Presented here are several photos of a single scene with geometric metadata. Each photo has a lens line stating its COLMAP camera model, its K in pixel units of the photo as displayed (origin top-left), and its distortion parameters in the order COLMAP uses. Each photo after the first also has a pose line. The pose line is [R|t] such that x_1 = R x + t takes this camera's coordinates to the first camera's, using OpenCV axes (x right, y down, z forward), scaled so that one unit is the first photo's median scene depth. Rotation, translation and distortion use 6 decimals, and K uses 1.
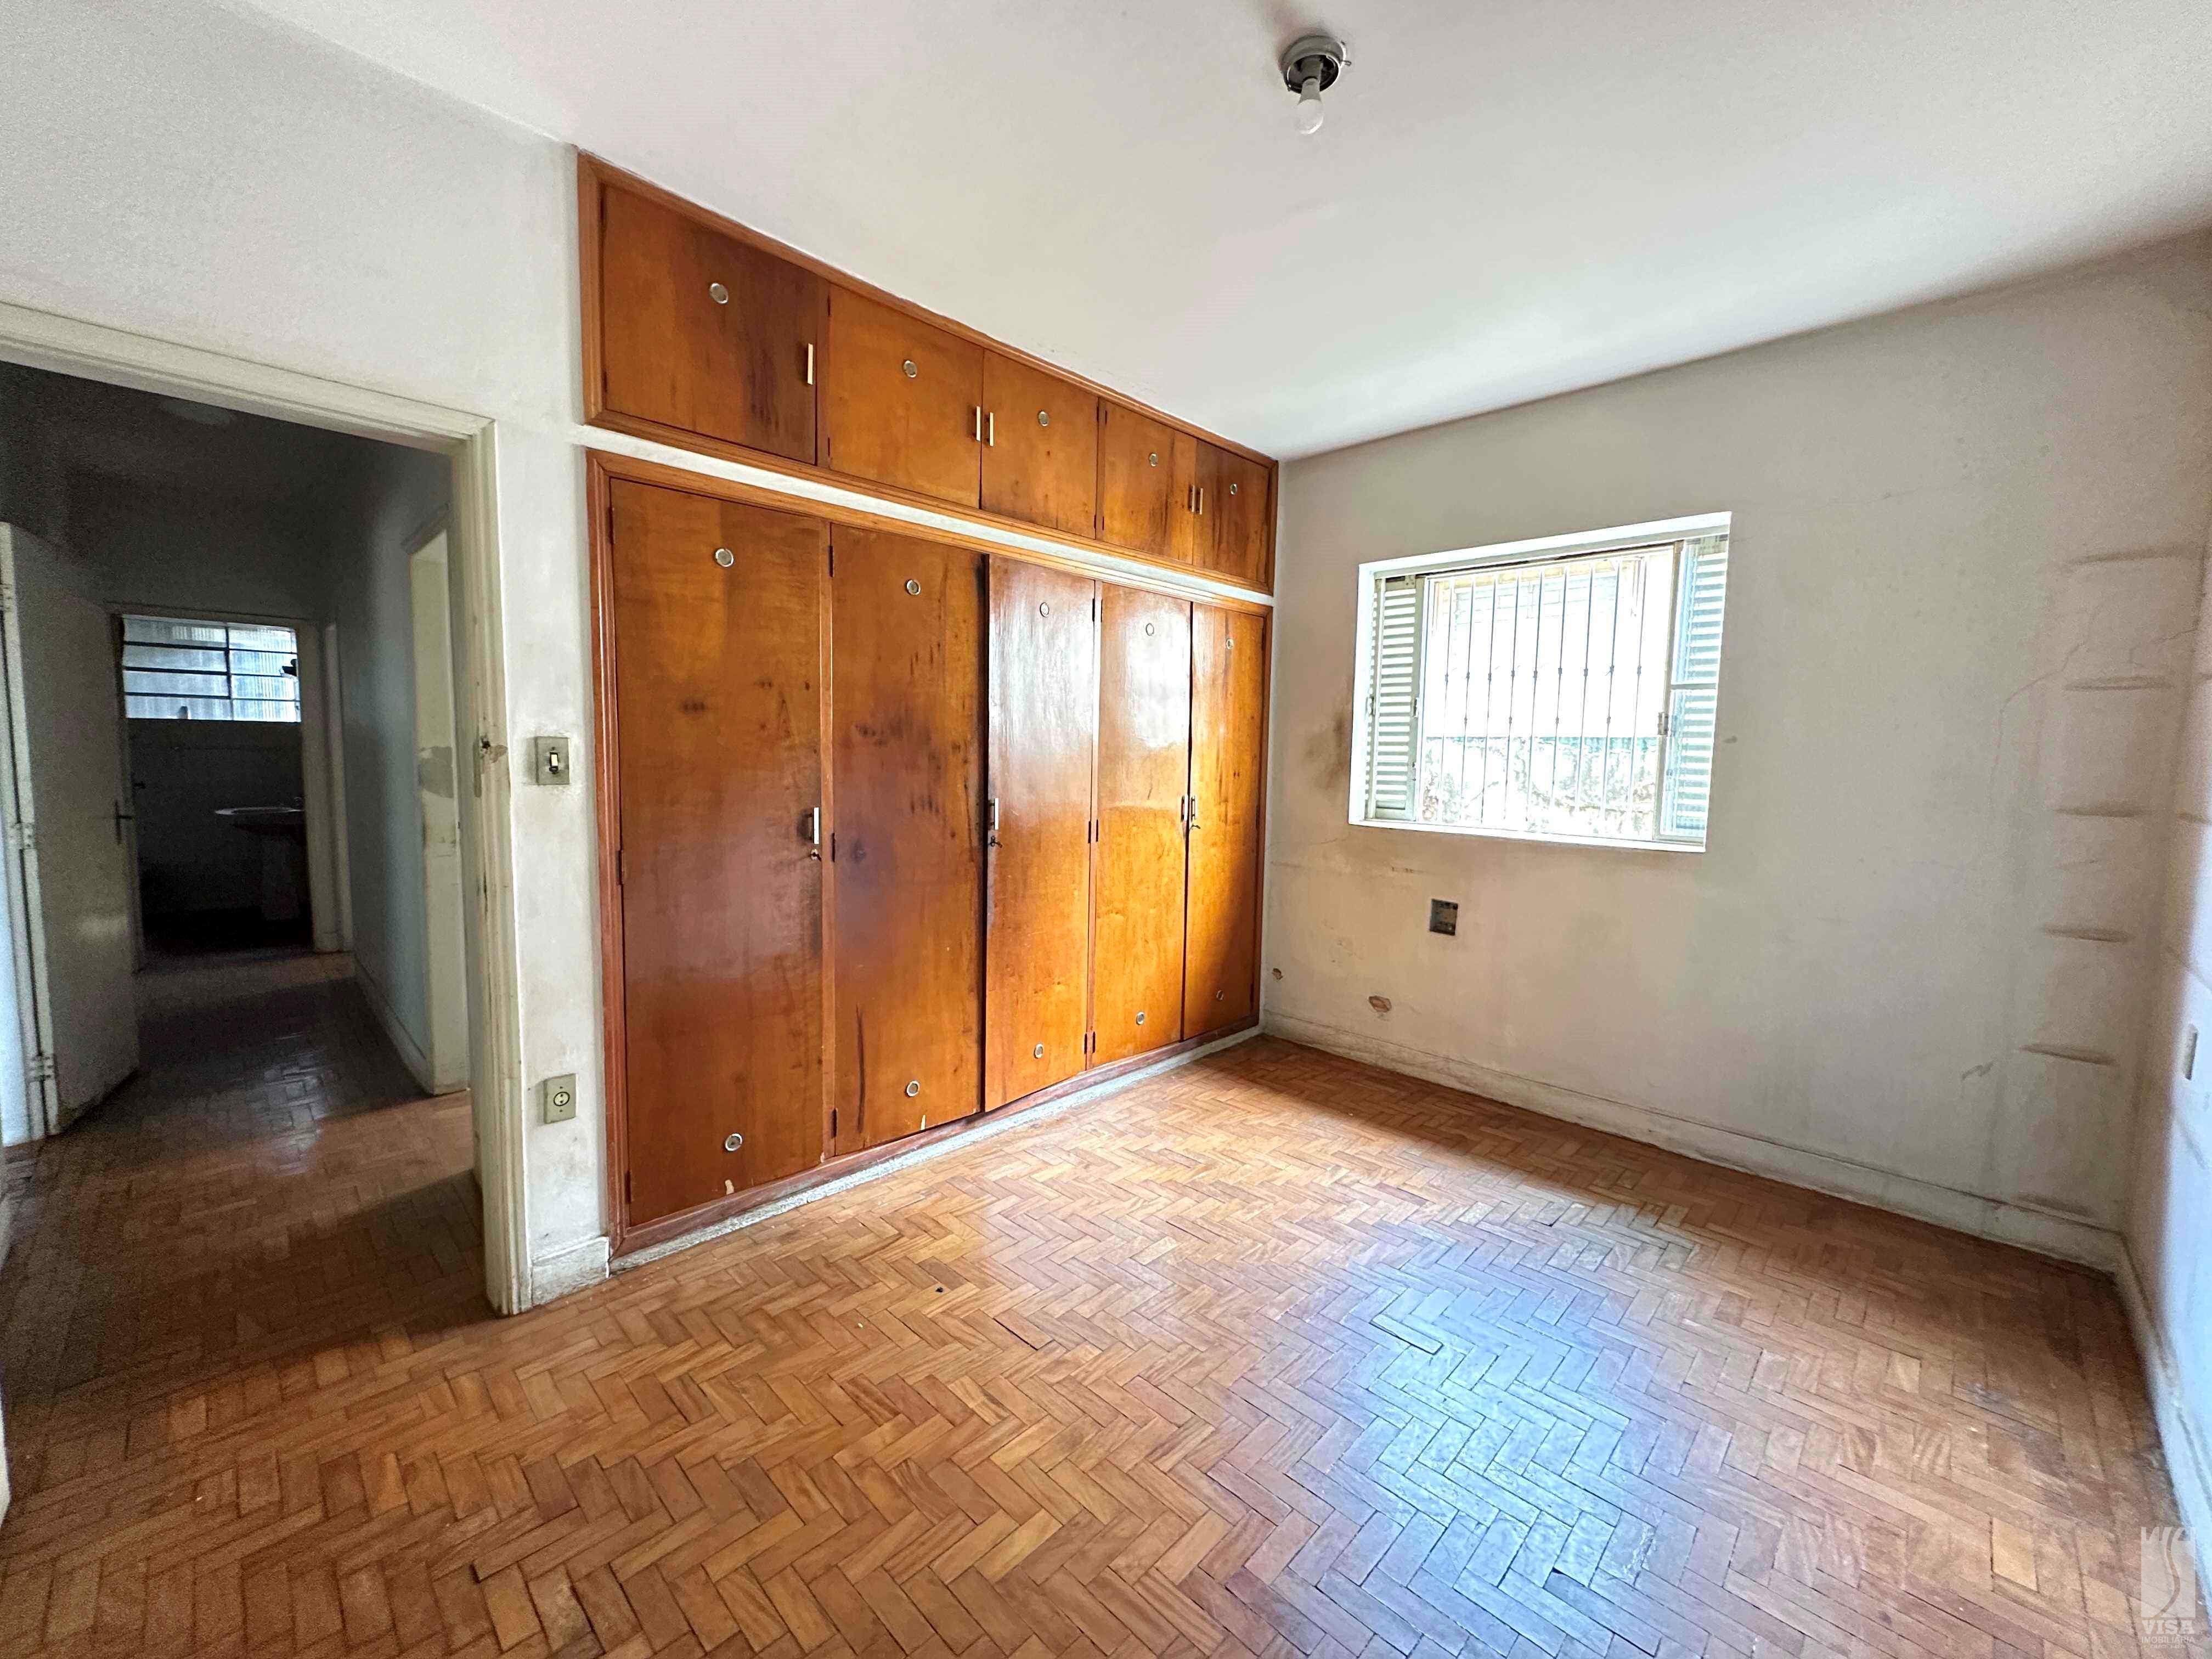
lens RADIAL K [[892.7, 0, 1115.0], [0, 892.7, 825.8], [0, 0, 1]] dist [-0.001890, -0.000306]
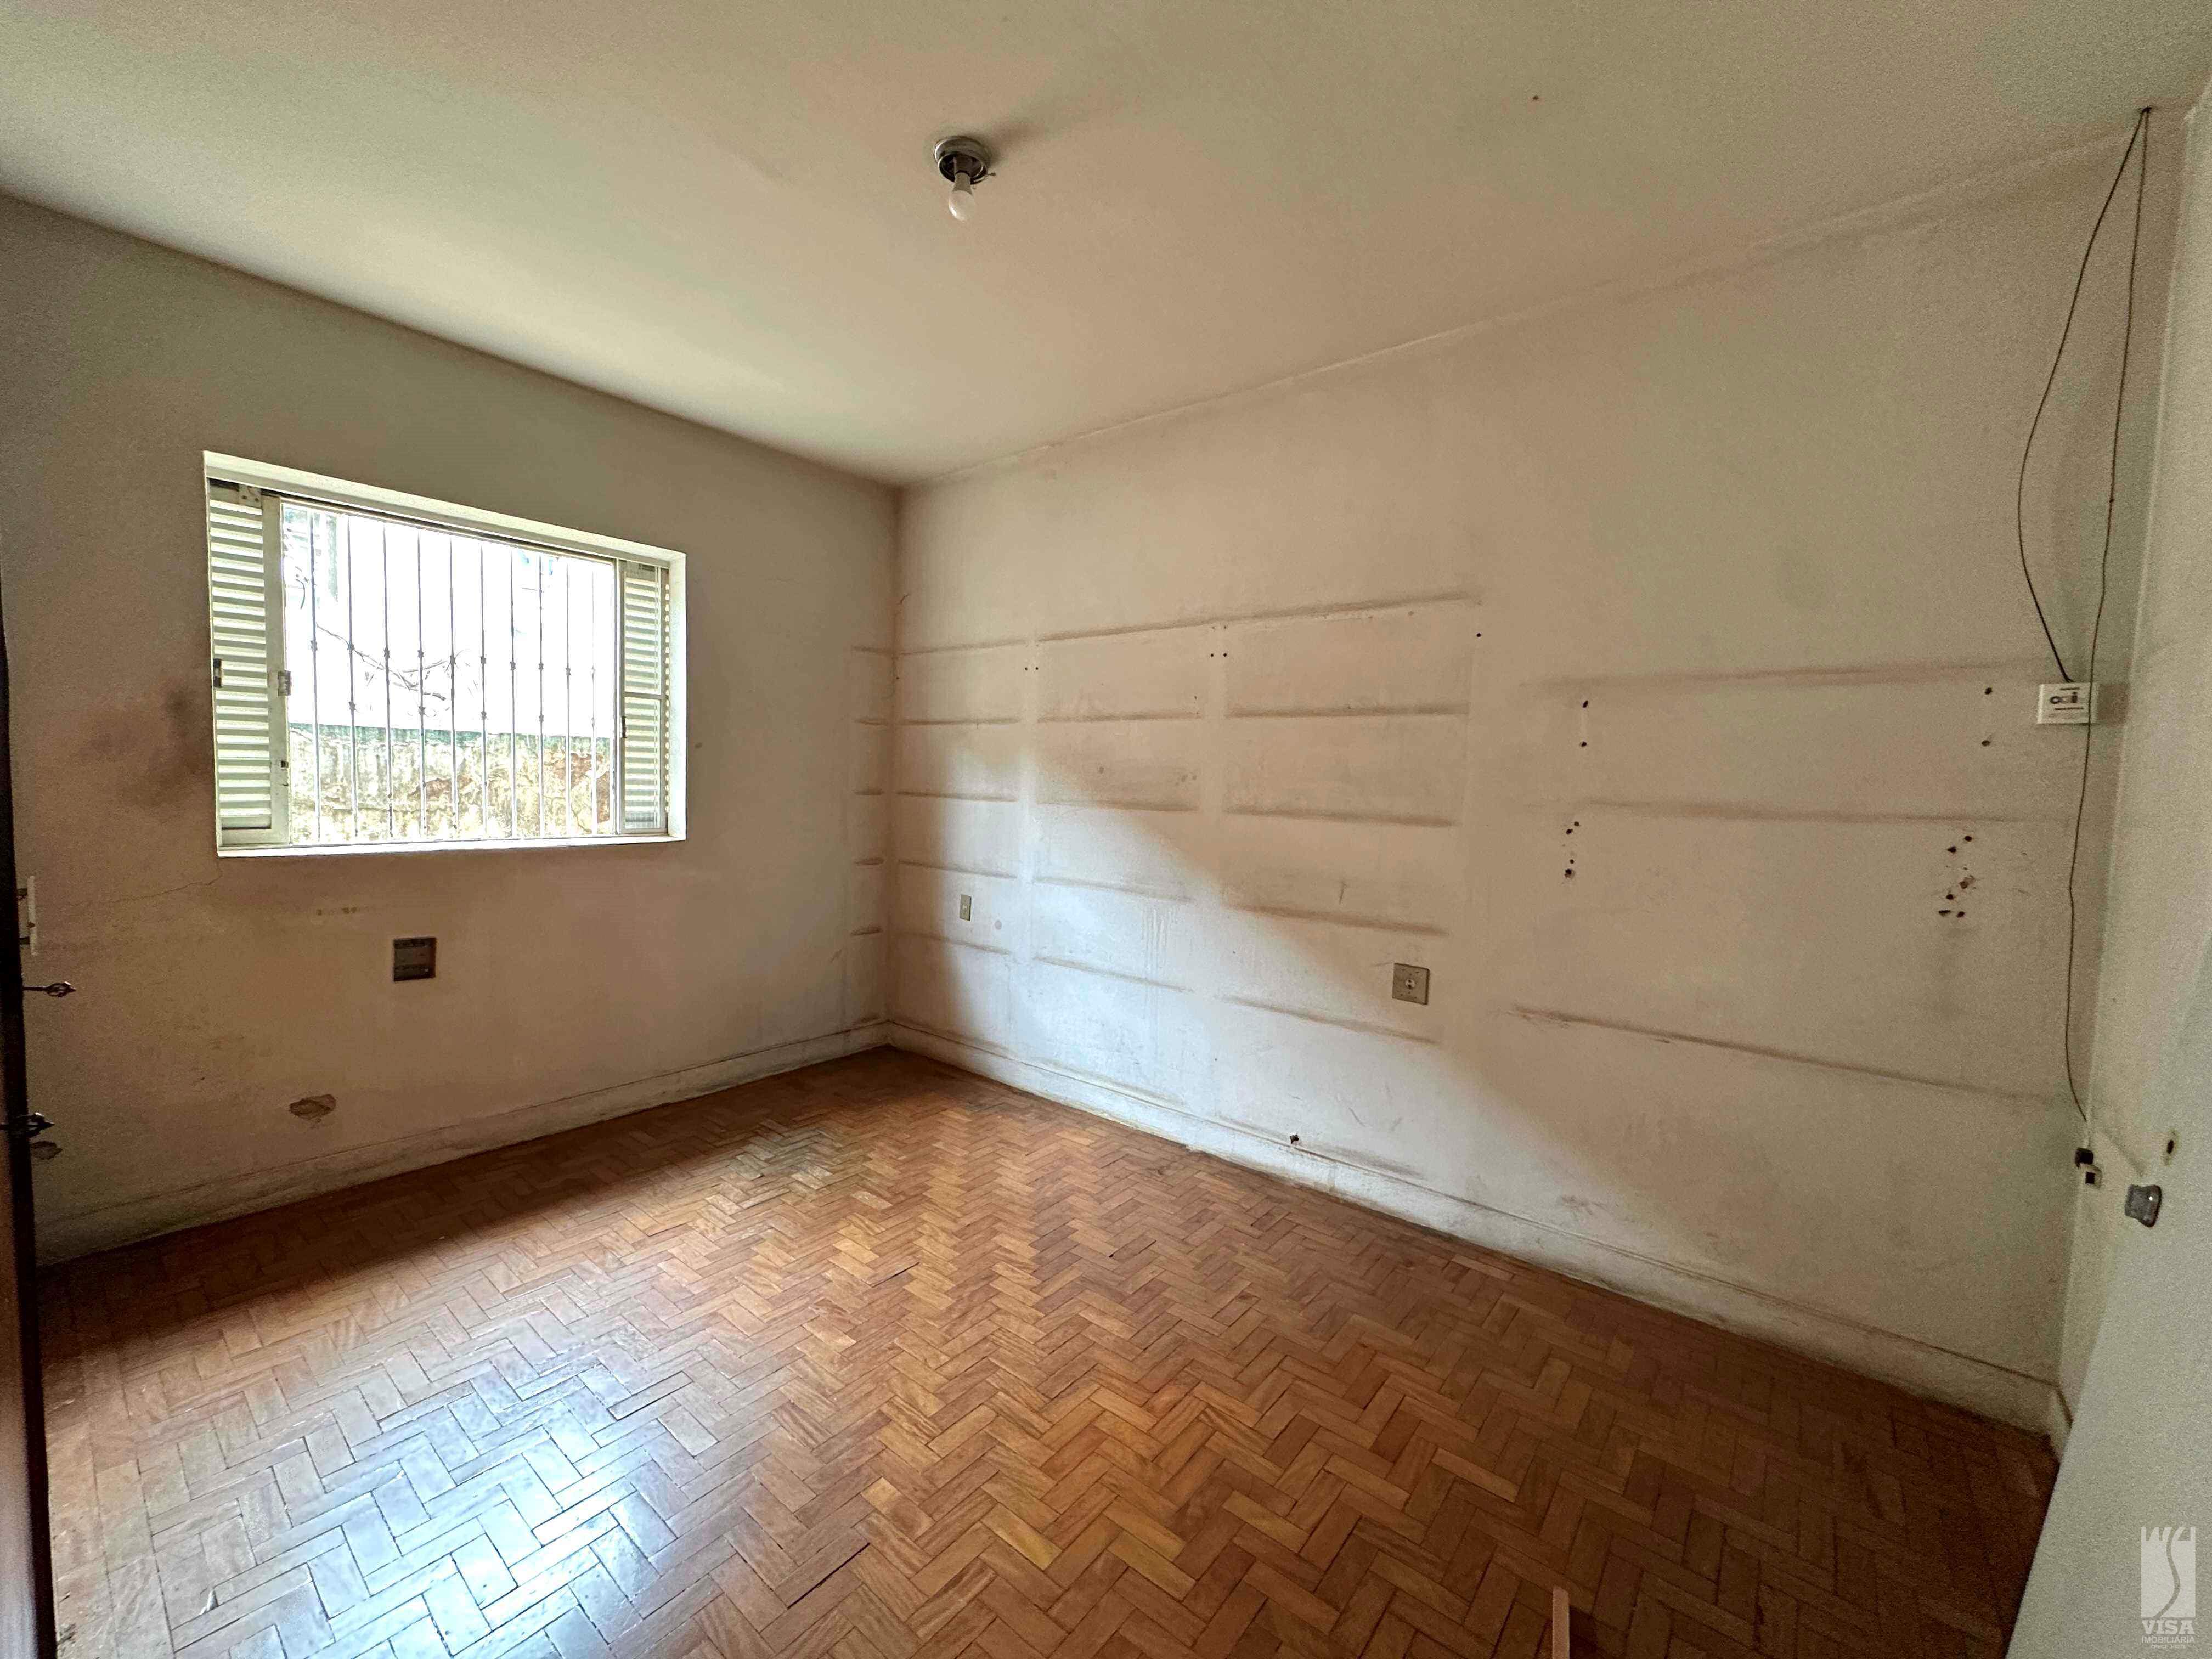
lens RADIAL K [[878.4, 0, 1104.1], [0, 878.4, 831.0], [0, 0, 1]] dist [-0.001401, -0.000251]
pose [[-0.090385, -0.088059, 0.992006, -0.499137], [0.049437, 0.994458, 0.092782, -0.058223], [-0.994679, 0.057428, -0.085531, 0.506390]]
